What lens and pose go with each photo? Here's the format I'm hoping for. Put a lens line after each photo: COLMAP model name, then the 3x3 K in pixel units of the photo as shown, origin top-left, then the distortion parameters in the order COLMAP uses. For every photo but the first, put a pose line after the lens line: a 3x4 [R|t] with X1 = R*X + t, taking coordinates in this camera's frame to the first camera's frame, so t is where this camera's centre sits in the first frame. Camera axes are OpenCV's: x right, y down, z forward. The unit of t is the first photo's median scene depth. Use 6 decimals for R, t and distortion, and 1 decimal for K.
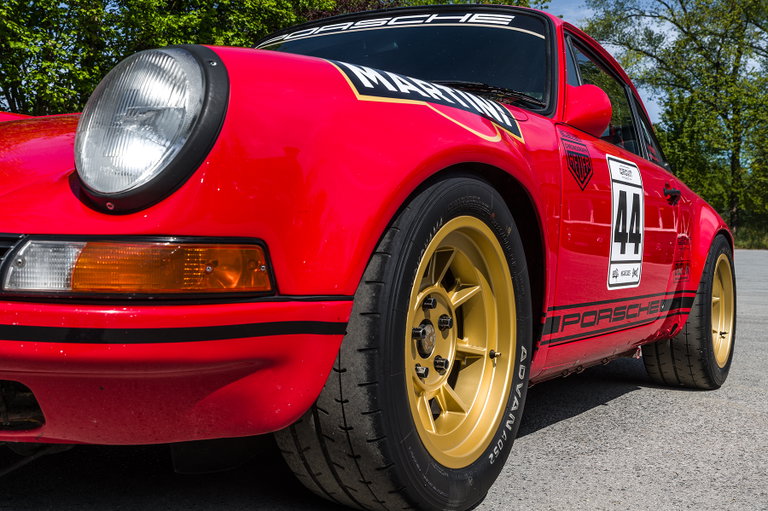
lens RADIAL K [[933.9, 0, 384.0], [0, 933.9, 255.5], [0, 0, 1]] dist [-0.010258, -0.016407]
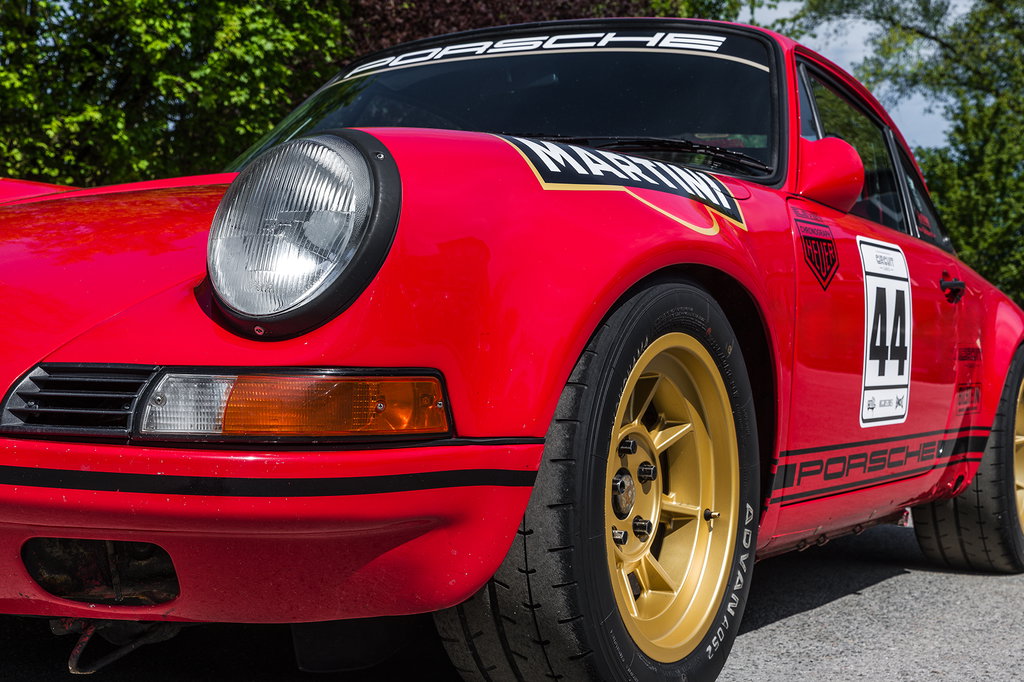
lens RADIAL K [[1569.7, 0, 512.0], [0, 1569.7, 341.0], [0, 0, 1]] dist [-0.004224, 0.078654]
pose [[0.999853, -0.004338, 0.016601, -0.066986], [0.004623, 0.999842, -0.017166, -0.013805], [-0.016524, 0.017240, 0.999715, -0.282585]]
